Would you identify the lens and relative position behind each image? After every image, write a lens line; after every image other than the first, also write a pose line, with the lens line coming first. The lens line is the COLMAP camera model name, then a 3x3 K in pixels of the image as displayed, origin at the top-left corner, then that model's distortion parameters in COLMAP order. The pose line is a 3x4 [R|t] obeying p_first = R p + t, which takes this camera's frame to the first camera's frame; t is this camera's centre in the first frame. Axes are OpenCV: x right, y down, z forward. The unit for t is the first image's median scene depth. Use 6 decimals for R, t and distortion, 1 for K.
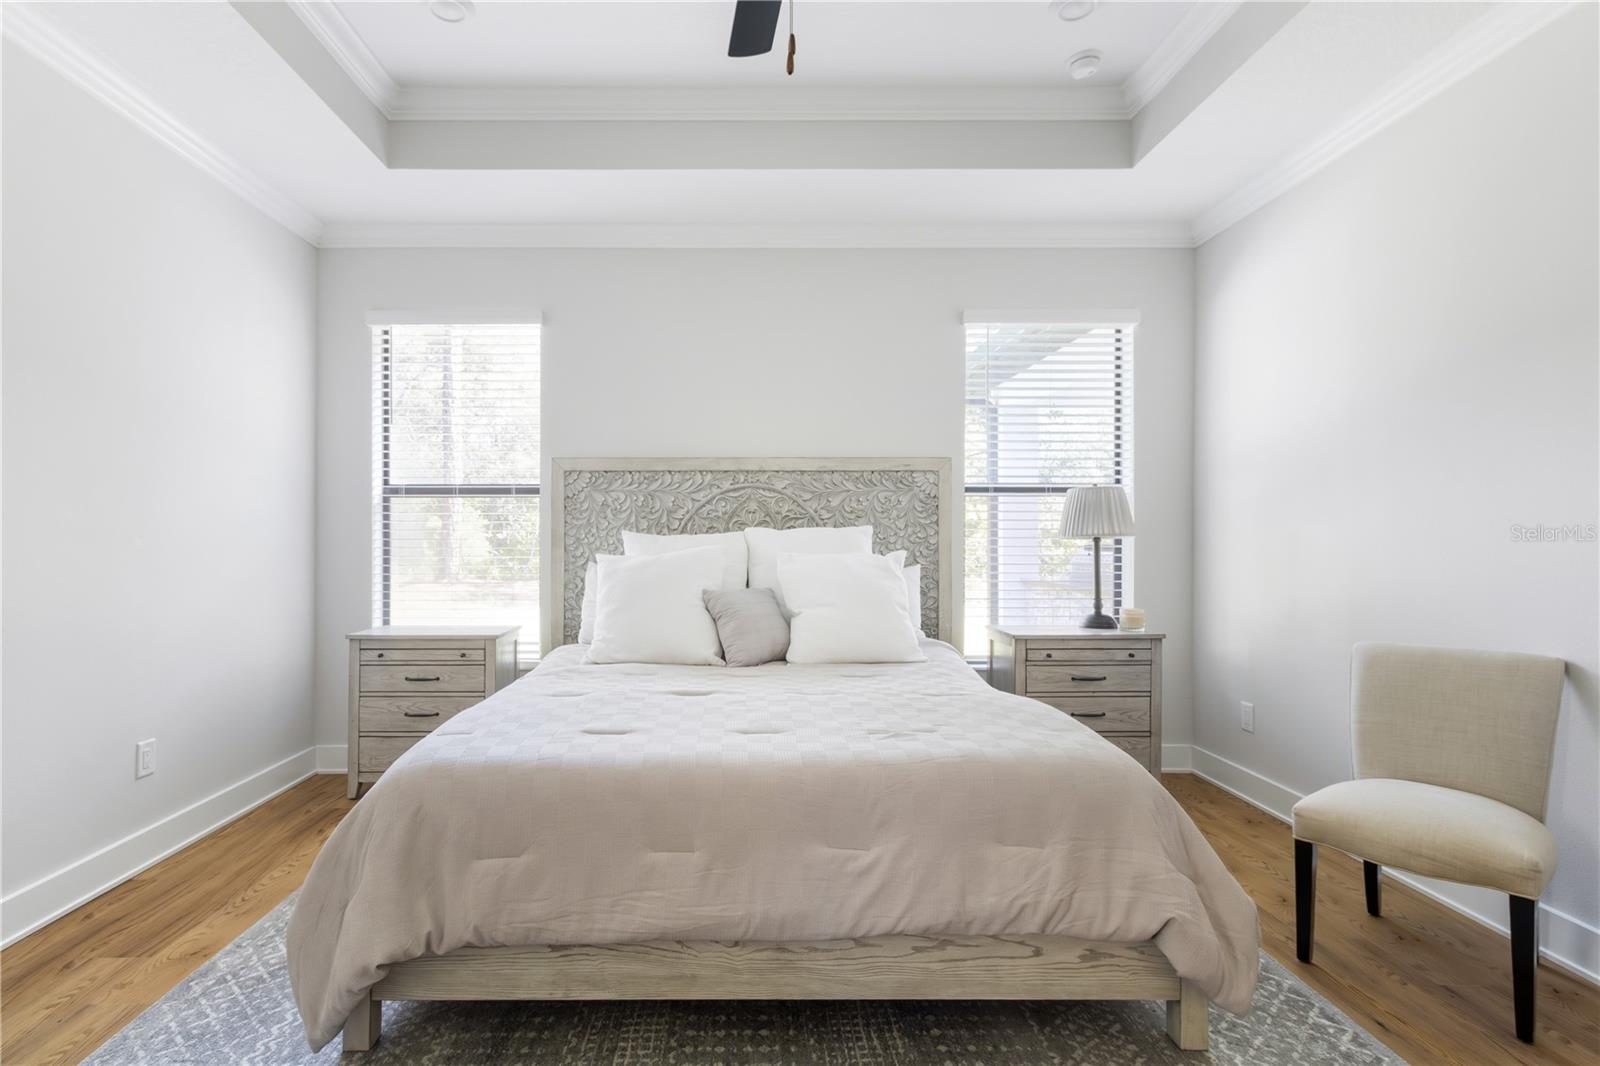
lens RADIAL K [[793.5, 0, 800.7], [0, 793.5, 538.4], [0, 0, 1]] dist [0.006778, 0.000774]
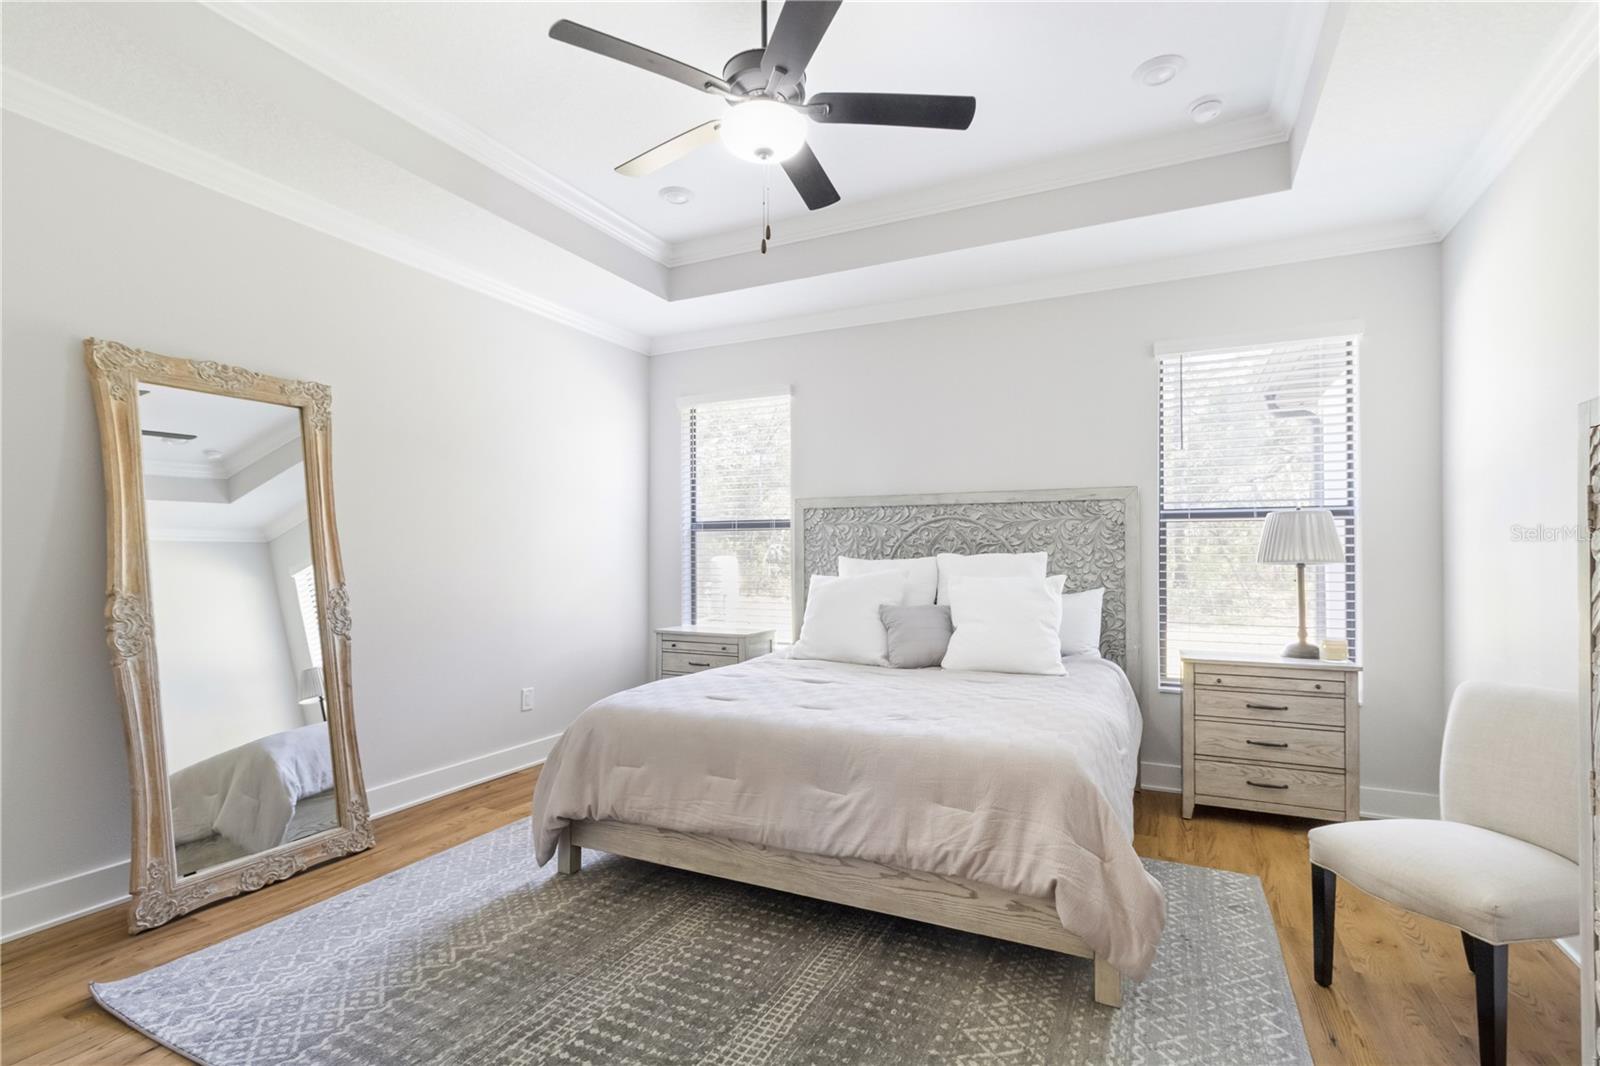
lens RADIAL K [[756.6, 0, 822.3], [0, 756.6, 555.5], [0, 0, 1]] dist [0.007922, -0.000540]
pose [[0.902124, 0.000686, -0.431477, 0.298901], [-0.002452, 0.999991, -0.003536, -0.007459], [0.431470, 0.004248, 0.902117, -0.095951]]
